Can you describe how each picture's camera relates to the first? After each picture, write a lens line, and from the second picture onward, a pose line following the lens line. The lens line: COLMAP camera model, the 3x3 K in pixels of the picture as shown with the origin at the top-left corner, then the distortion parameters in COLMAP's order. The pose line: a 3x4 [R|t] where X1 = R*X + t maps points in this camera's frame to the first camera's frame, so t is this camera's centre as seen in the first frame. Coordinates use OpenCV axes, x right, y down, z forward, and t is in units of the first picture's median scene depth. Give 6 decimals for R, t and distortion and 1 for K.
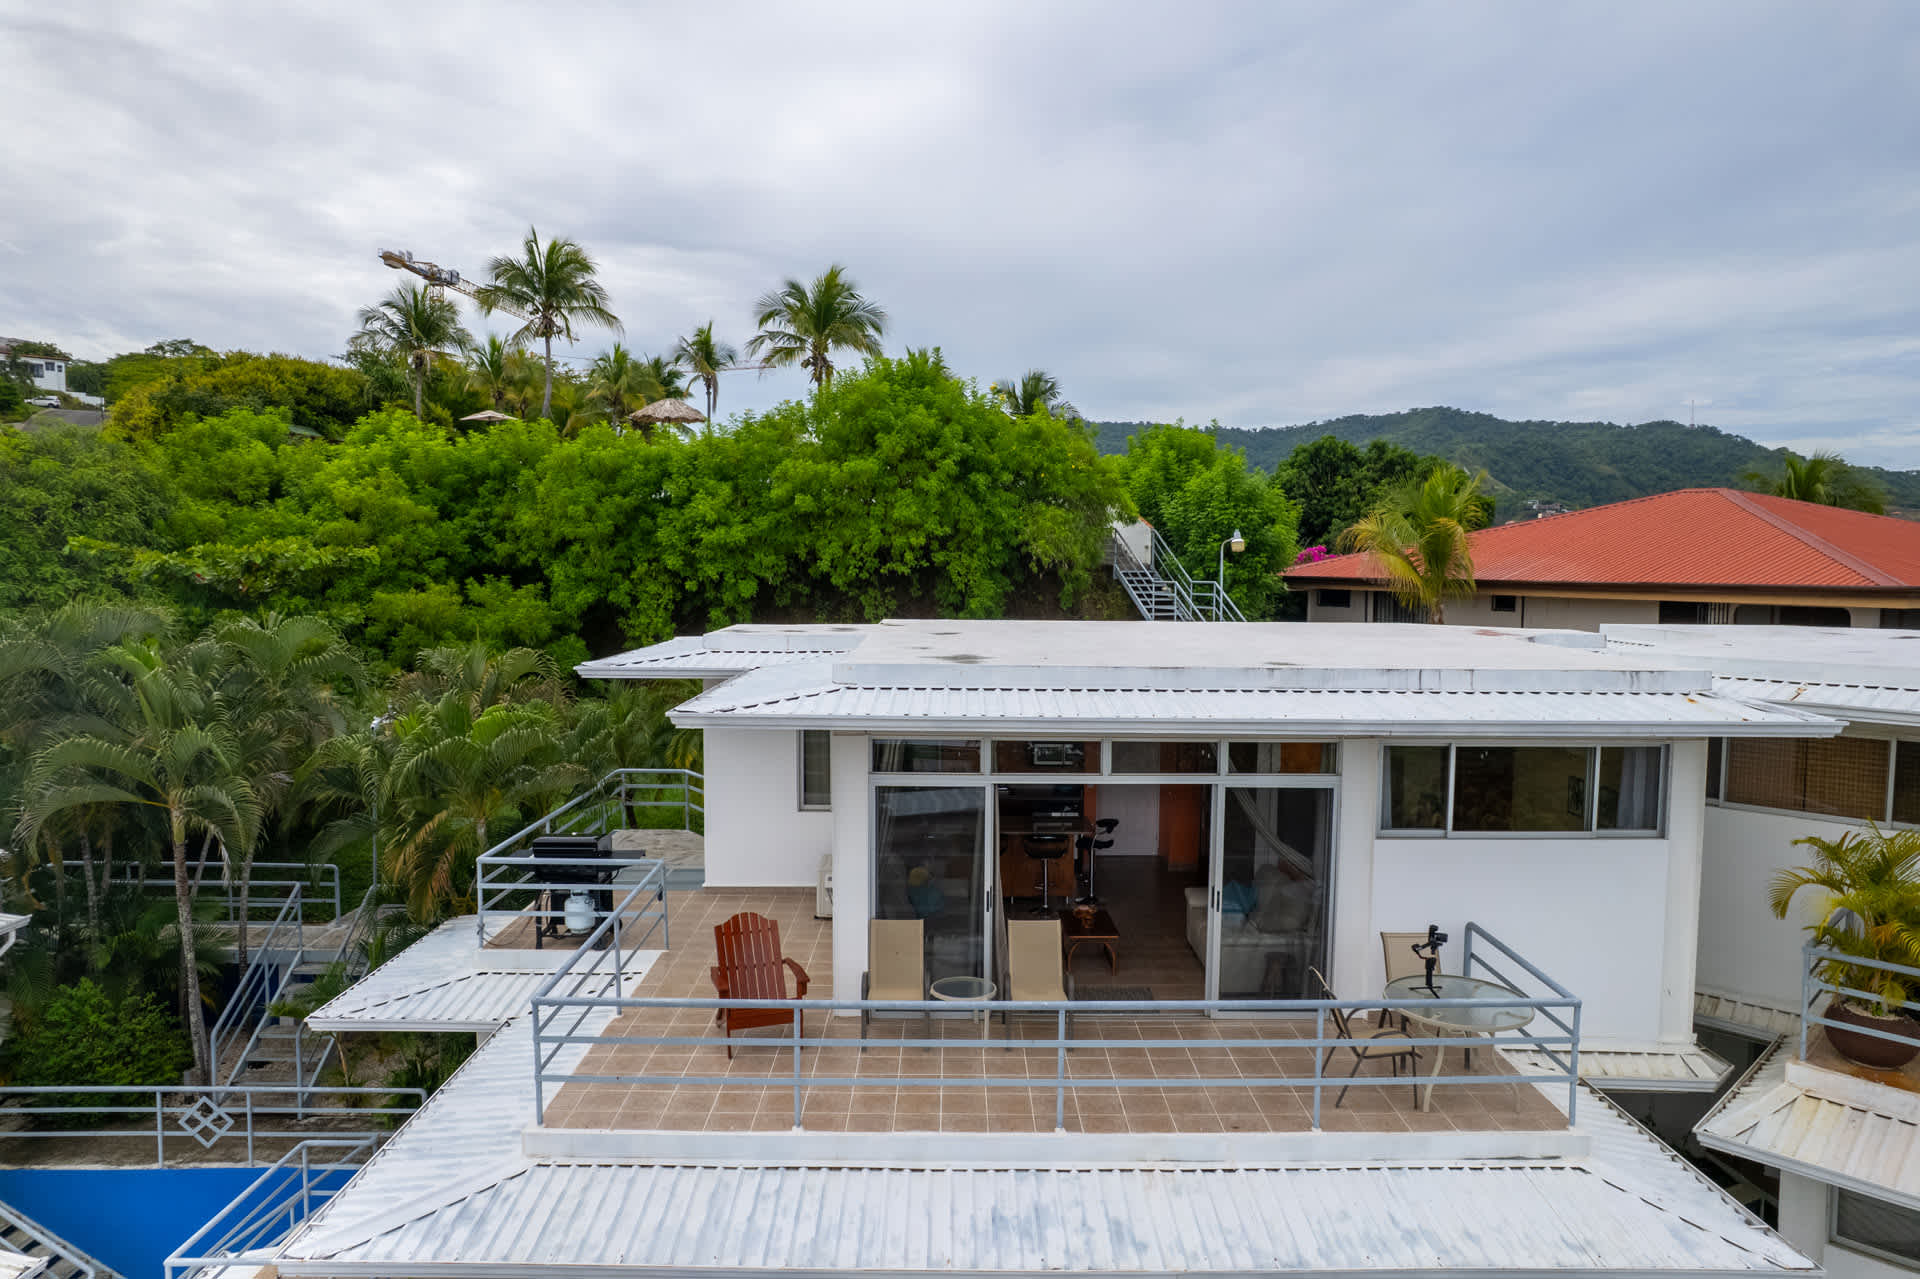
lens RADIAL K [[1226.3, 0, 960.0], [0, 1226.3, 639.5], [0, 0, 1]] dist [-0.080906, 0.067597]
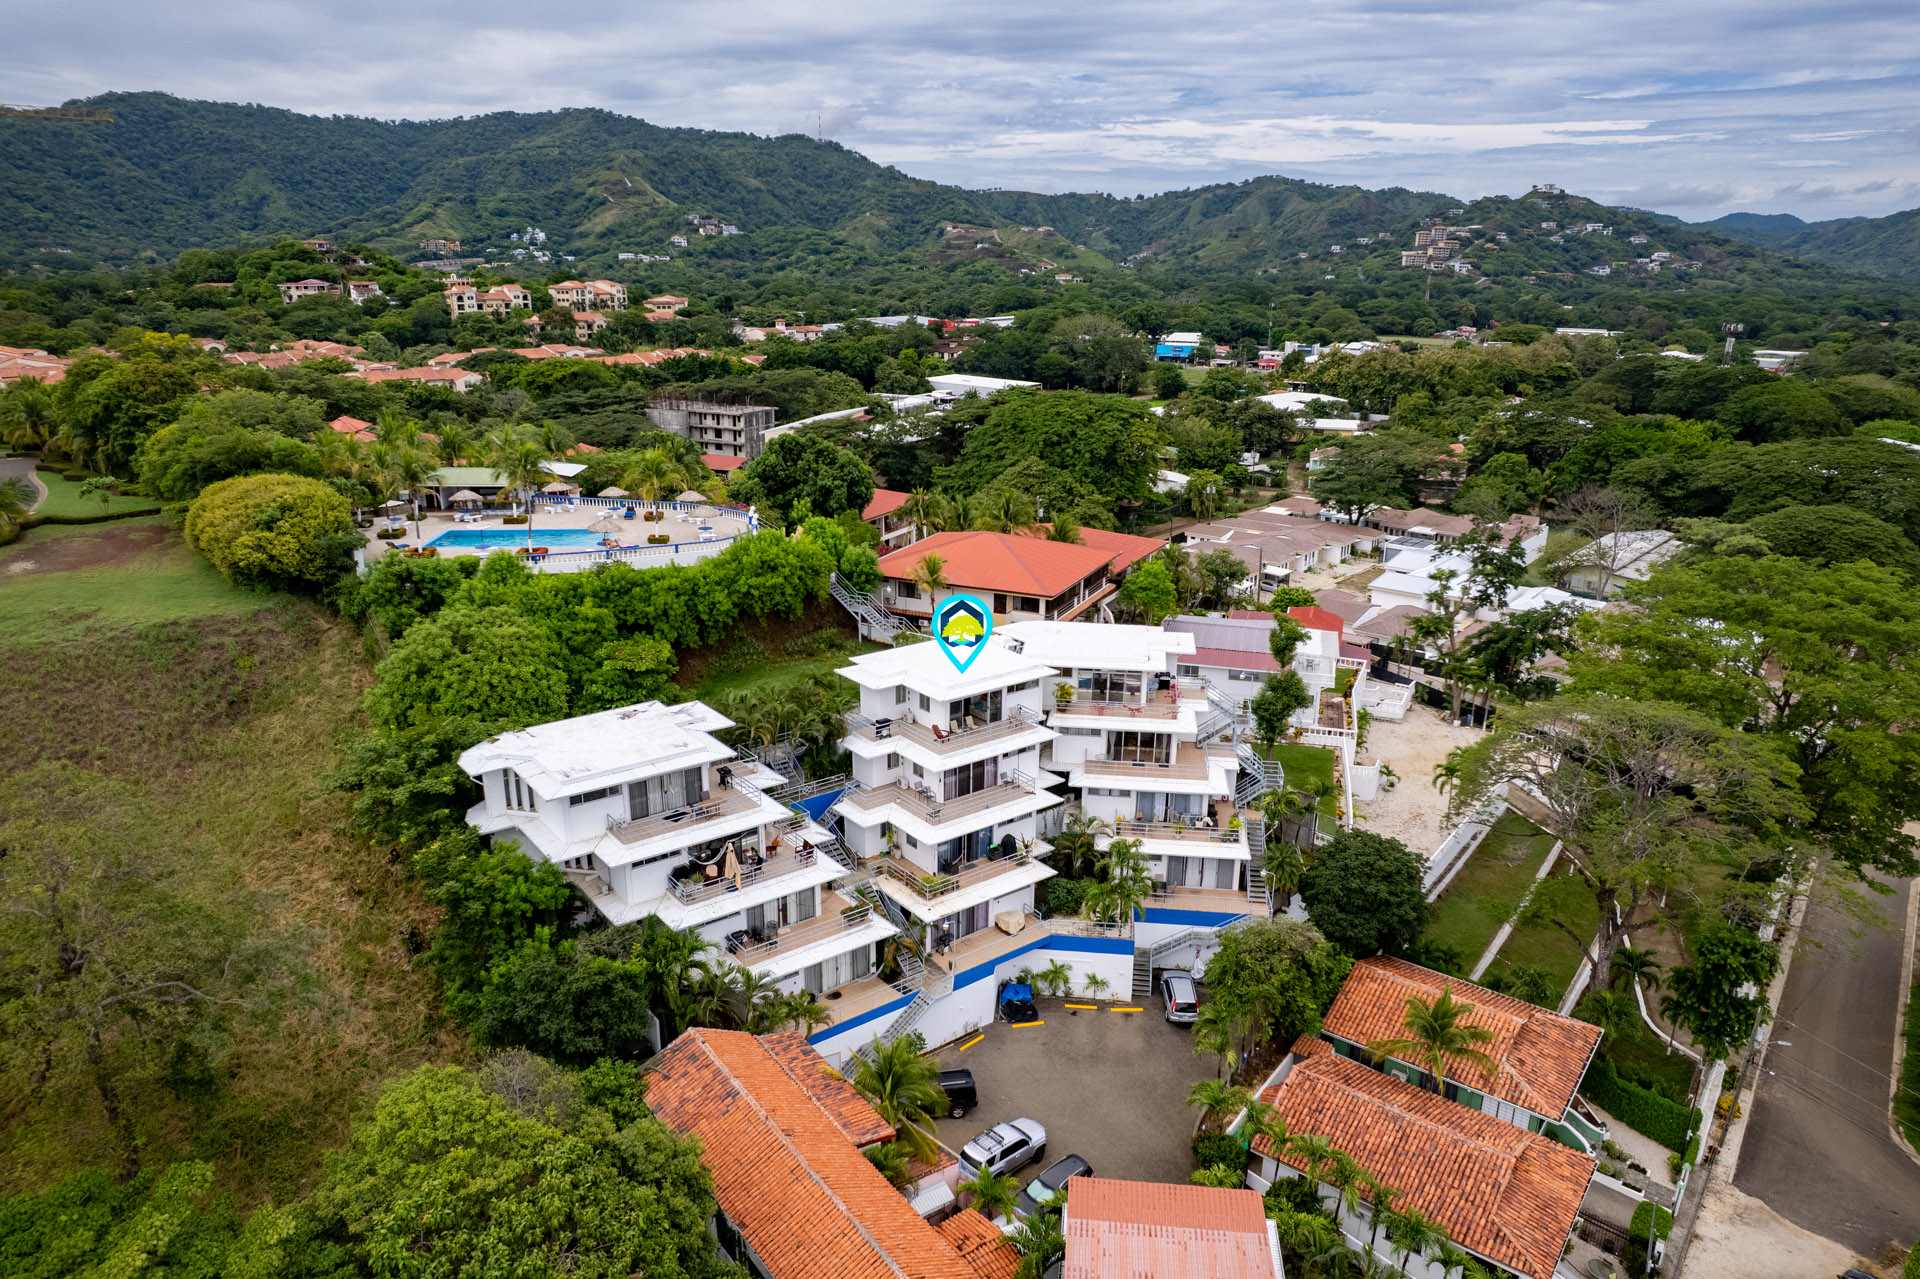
lens RADIAL K [[1230.5, 0, 962.2], [0, 1230.5, 643.3], [0, 0, 1]] dist [-0.090317, 0.082533]
pose [[0.792229, -0.181175, 0.582708, -1.329811], [0.036572, 0.967289, 0.251027, -0.647105], [-0.609126, -0.177560, 0.772941, -1.444864]]
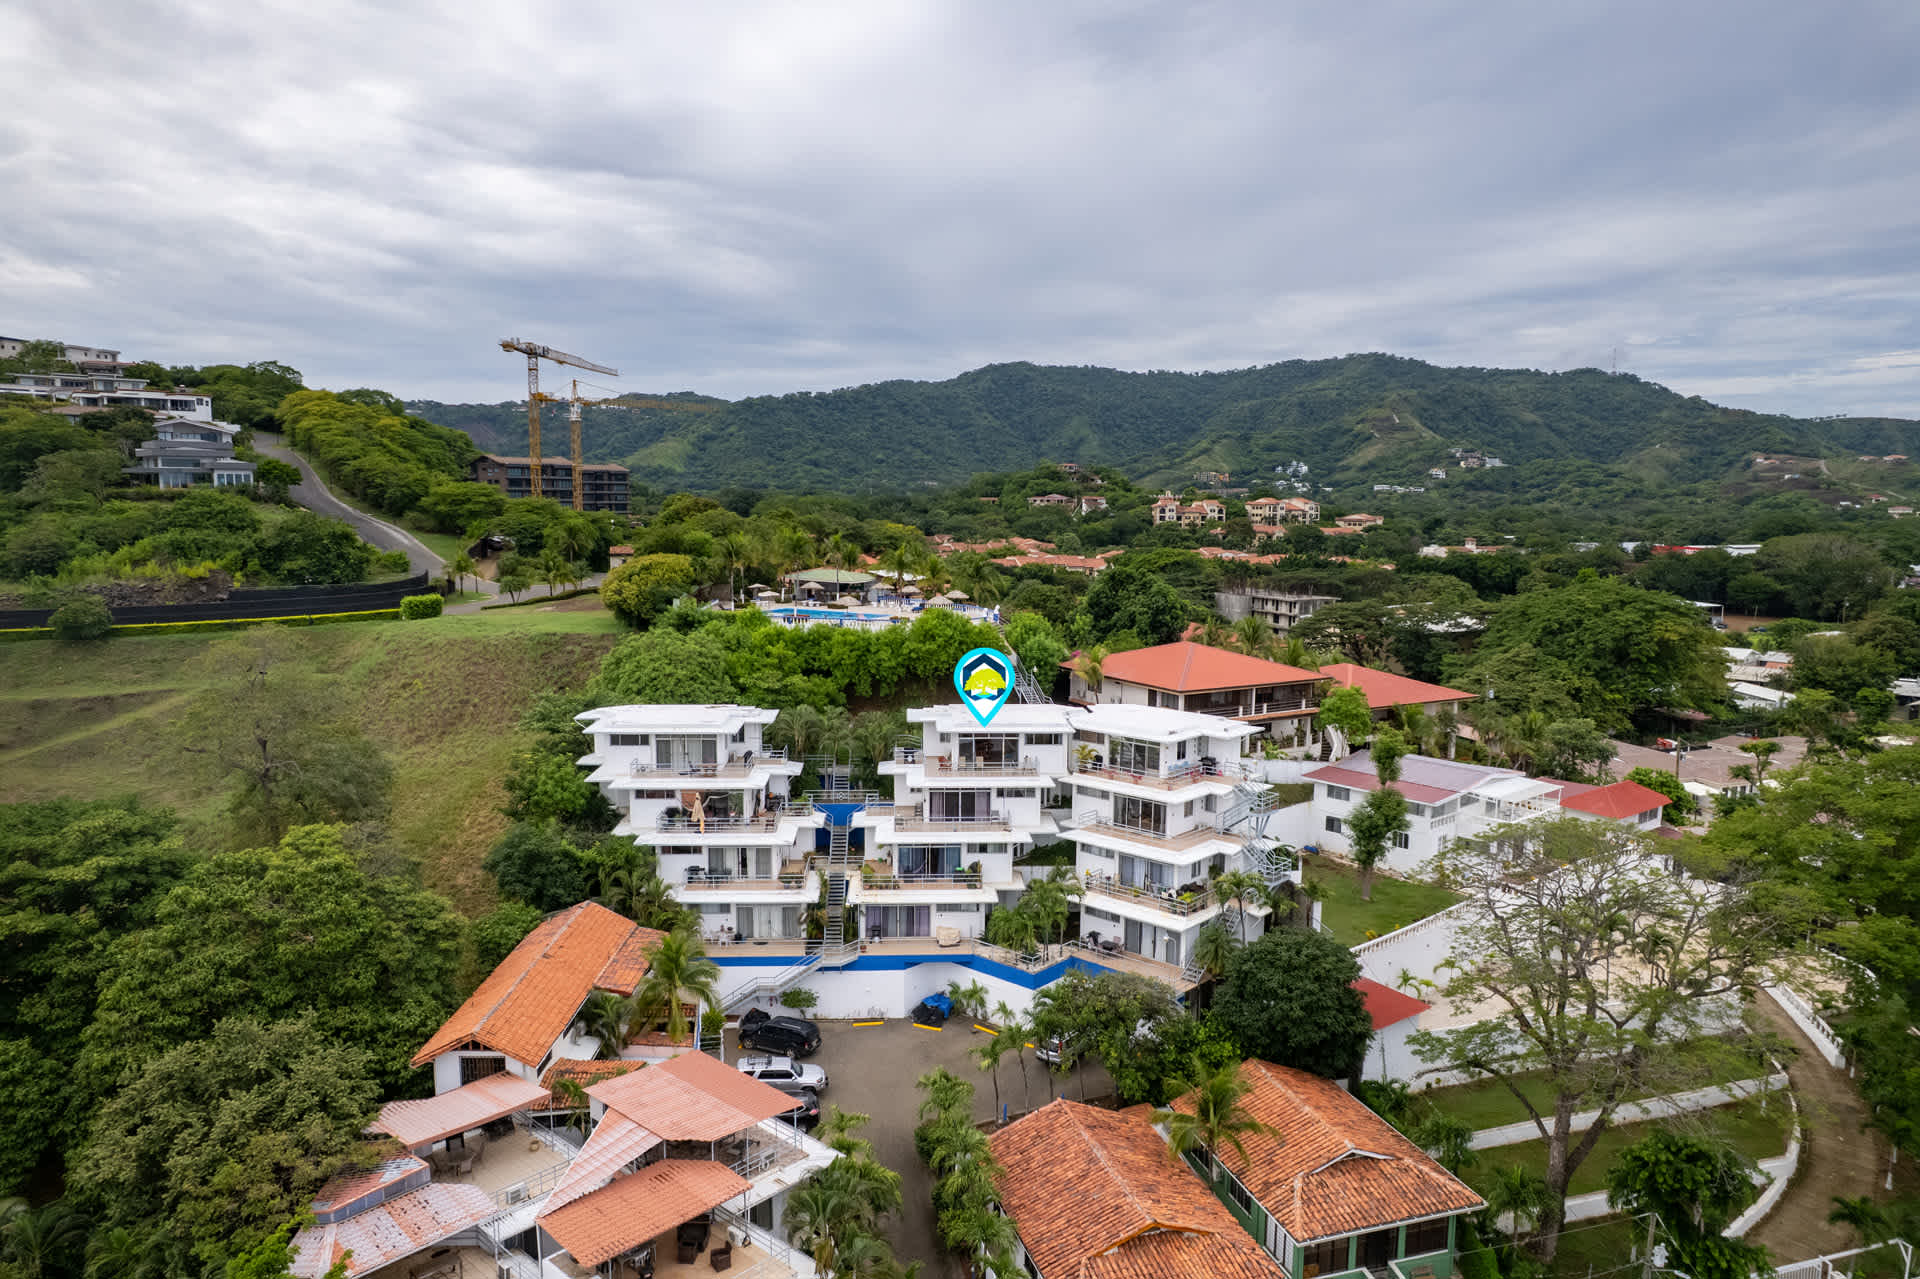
lens RADIAL K [[1226.3, 0, 960.0], [0, 1226.3, 639.5], [0, 0, 1]] dist [-0.080906, 0.067597]
pose [[0.999073, -0.005854, 0.042644, -0.131025], [0.003648, 0.998660, 0.051628, -0.304705], [-0.042889, -0.051424, 0.997756, -2.245183]]
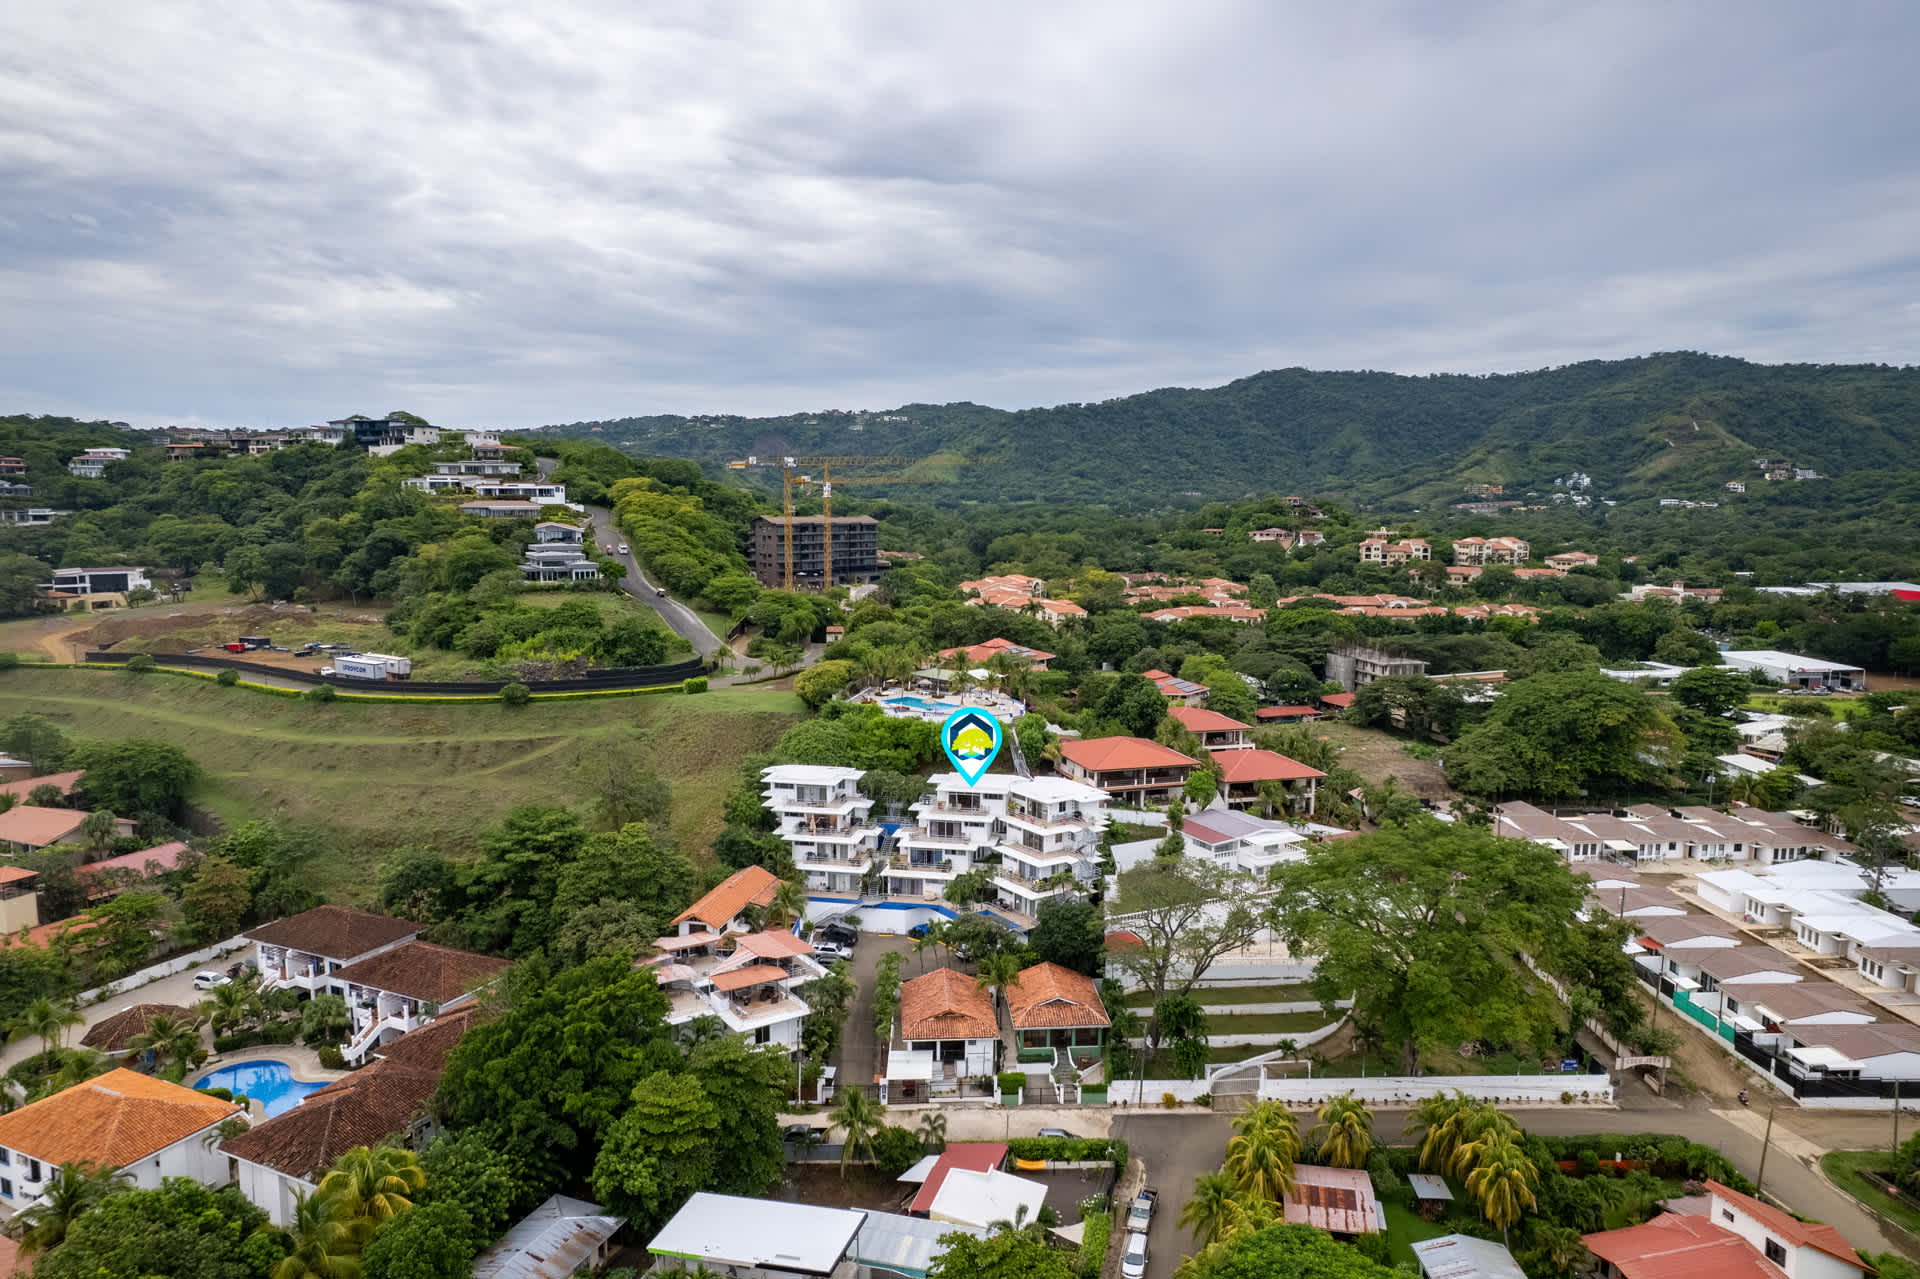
lens RADIAL K [[1226.3, 0, 960.0], [0, 1226.3, 639.5], [0, 0, 1]] dist [-0.080906, 0.067597]
pose [[0.983043, 0.020544, -0.182220, 0.904891], [-0.010811, 0.998469, 0.054248, -0.849713], [0.183056, -0.051358, 0.981760, -4.466072]]
